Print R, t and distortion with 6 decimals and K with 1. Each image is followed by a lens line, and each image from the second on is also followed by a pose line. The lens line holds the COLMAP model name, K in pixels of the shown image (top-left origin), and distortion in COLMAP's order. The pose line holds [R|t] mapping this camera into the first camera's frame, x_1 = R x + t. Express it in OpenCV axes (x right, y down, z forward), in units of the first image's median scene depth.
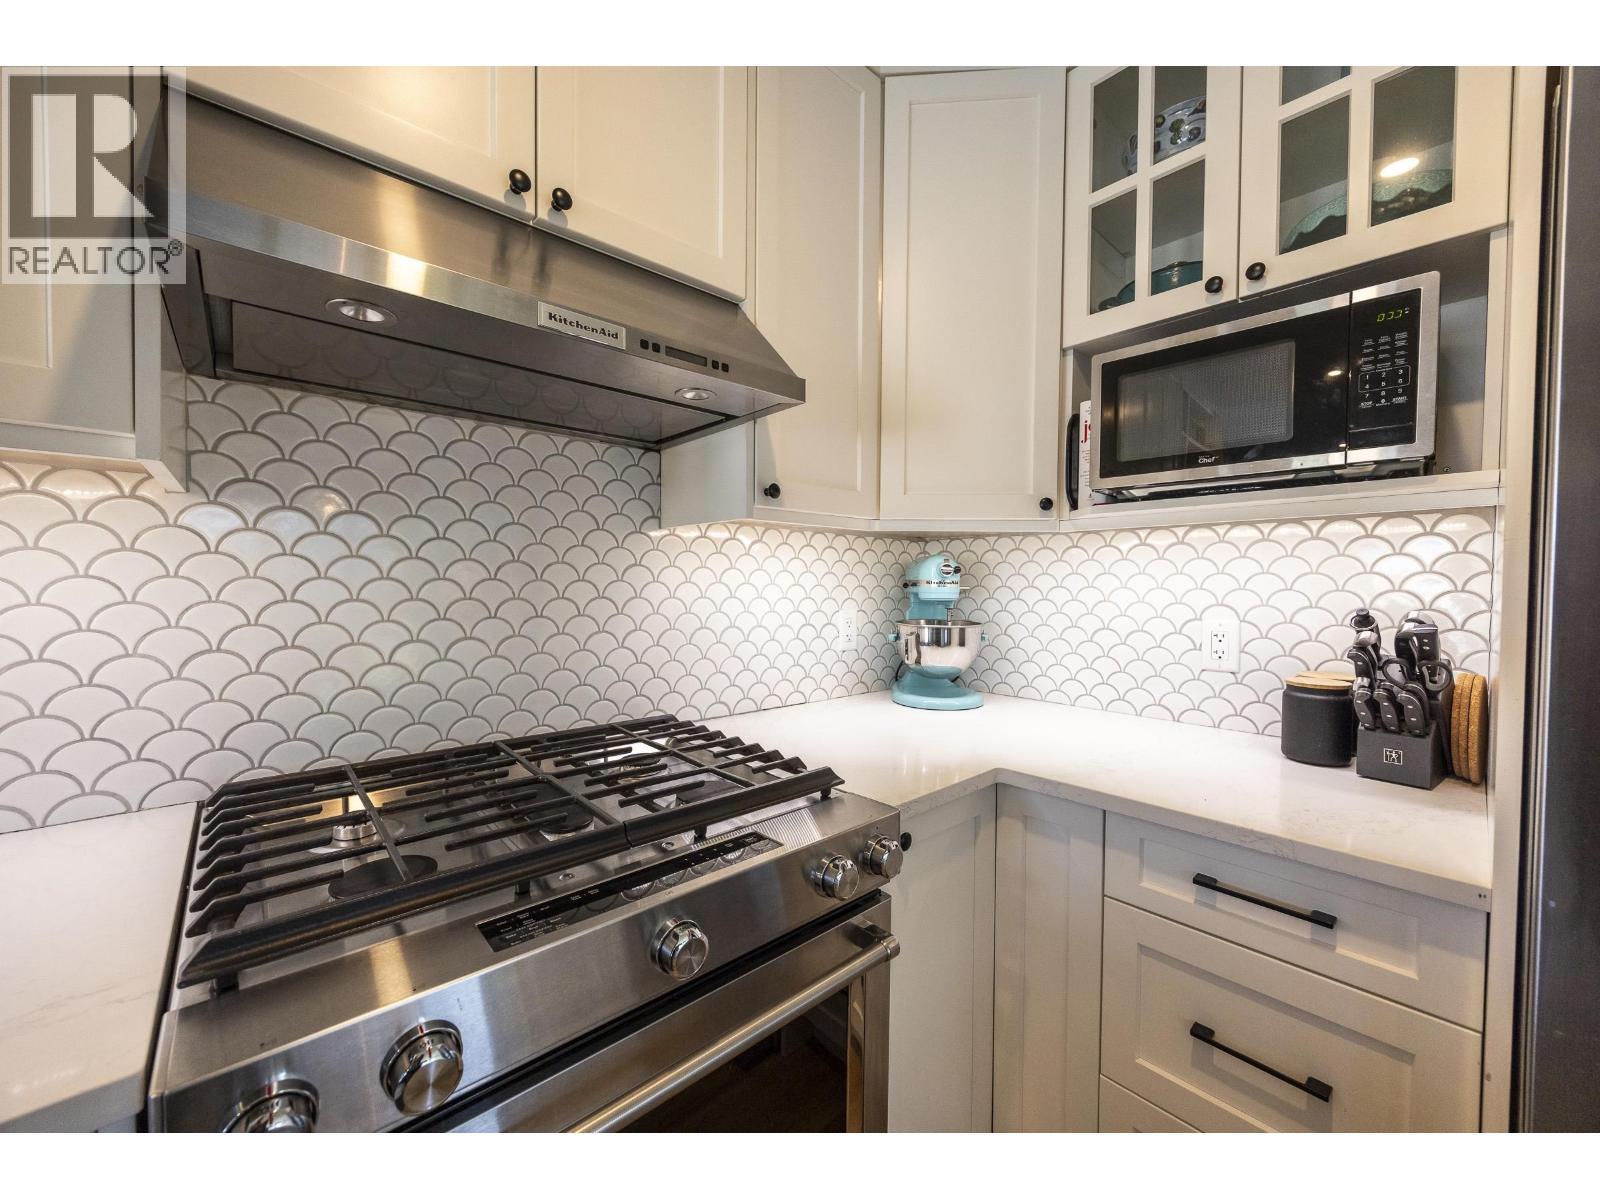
lens RADIAL K [[616.2, 0, 800.7], [0, 616.2, 596.7], [0, 0, 1]] dist [0.001852, -0.000608]
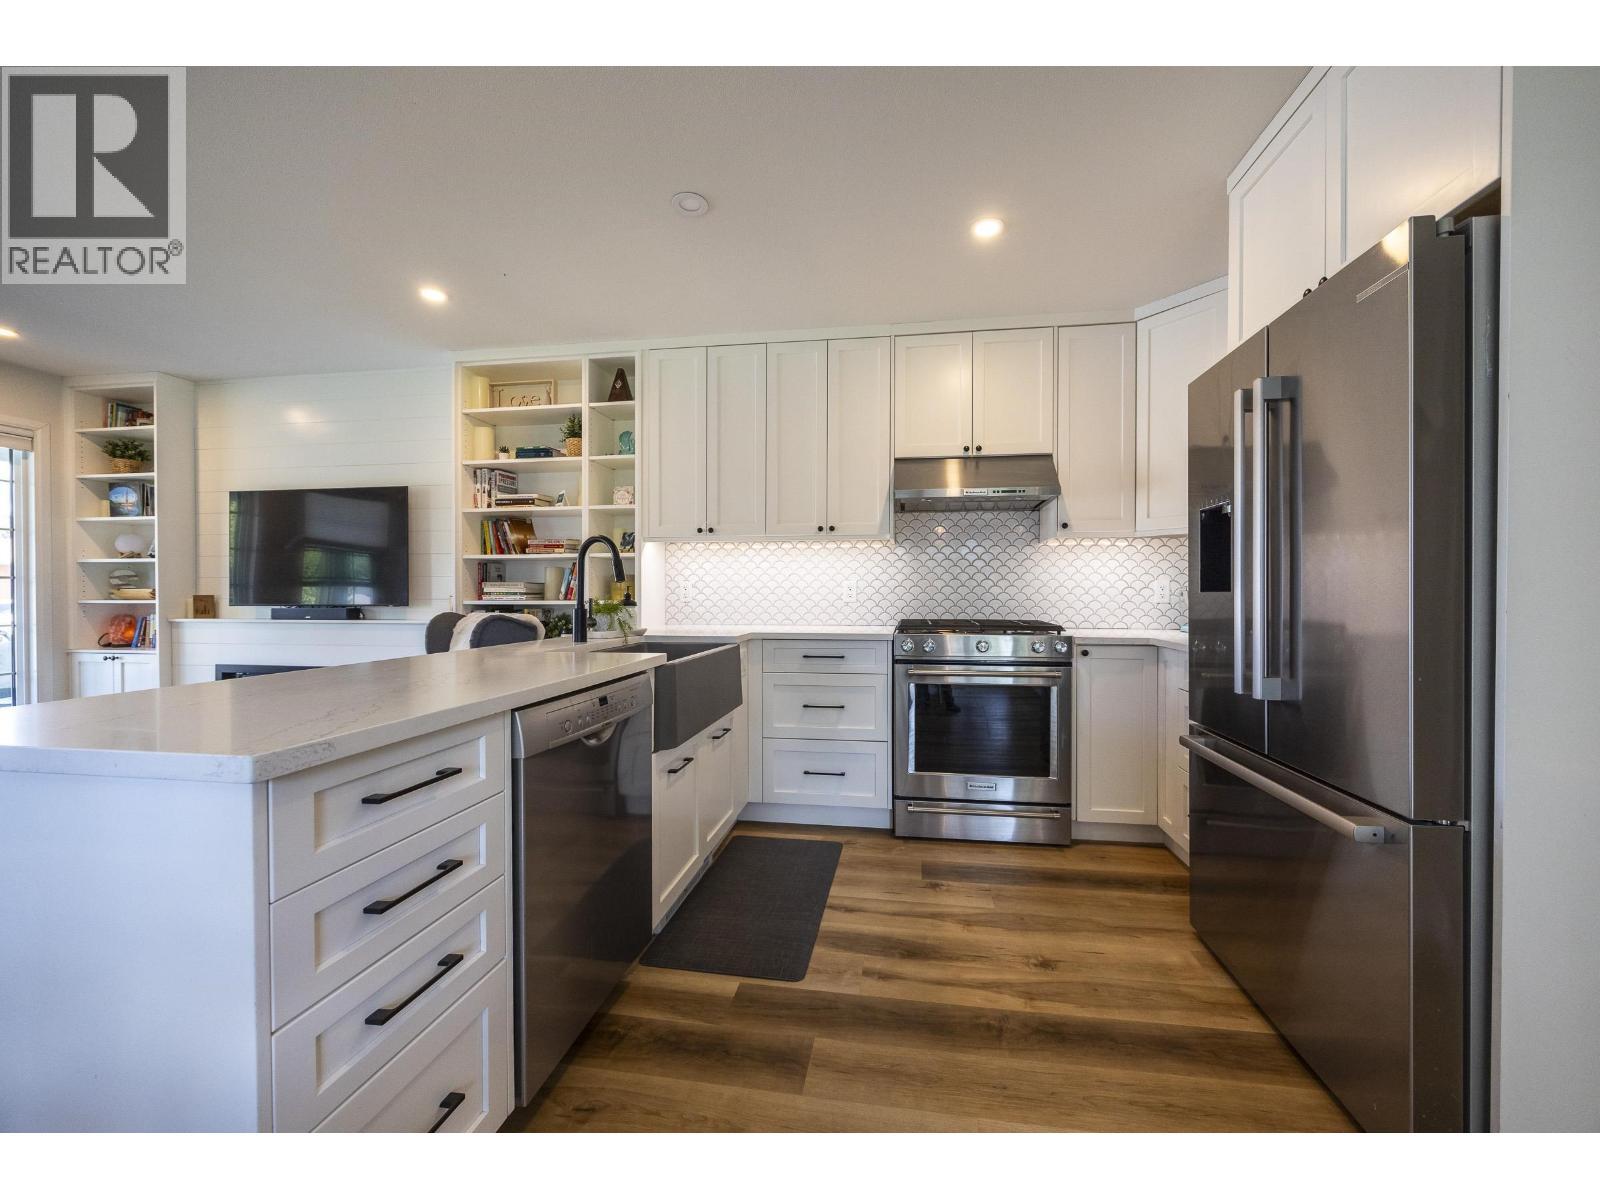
lens RADIAL K [[616.2, 0, 817.1], [0, 616.2, 595.8], [0, 0, 1]] dist [0.001852, -0.000608]
pose [[0.638379, -0.006939, -0.769691, 1.157038], [-0.014378, 0.999677, -0.020937, 0.168824], [0.769588, 0.024432, 0.638073, -1.277042]]
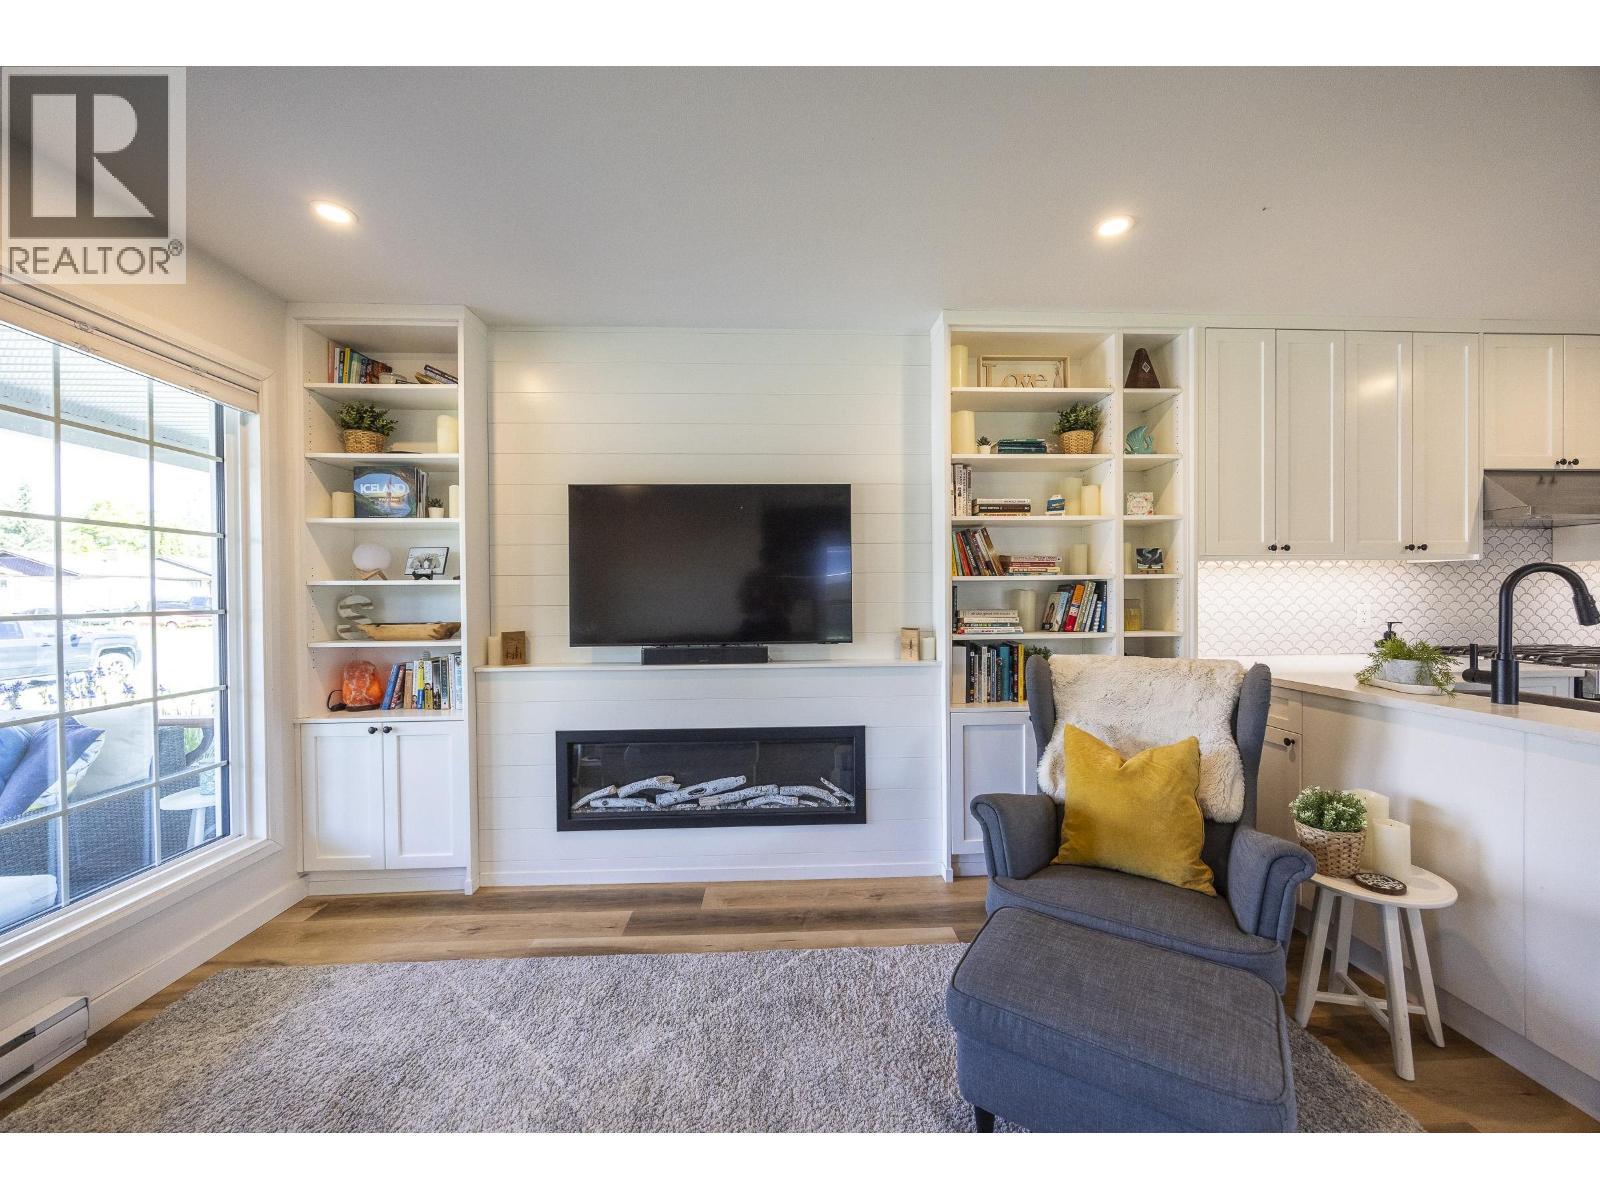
lens RADIAL K [[616.2, 0, 804.6], [0, 616.2, 600.7], [0, 0, 1]] dist [0.001852, -0.000608]
pose [[0.778114, -0.007566, -0.628077, -1.038272], [-0.000575, 0.999918, -0.012757, 0.063319], [0.628123, 0.010288, 0.778046, -2.720125]]
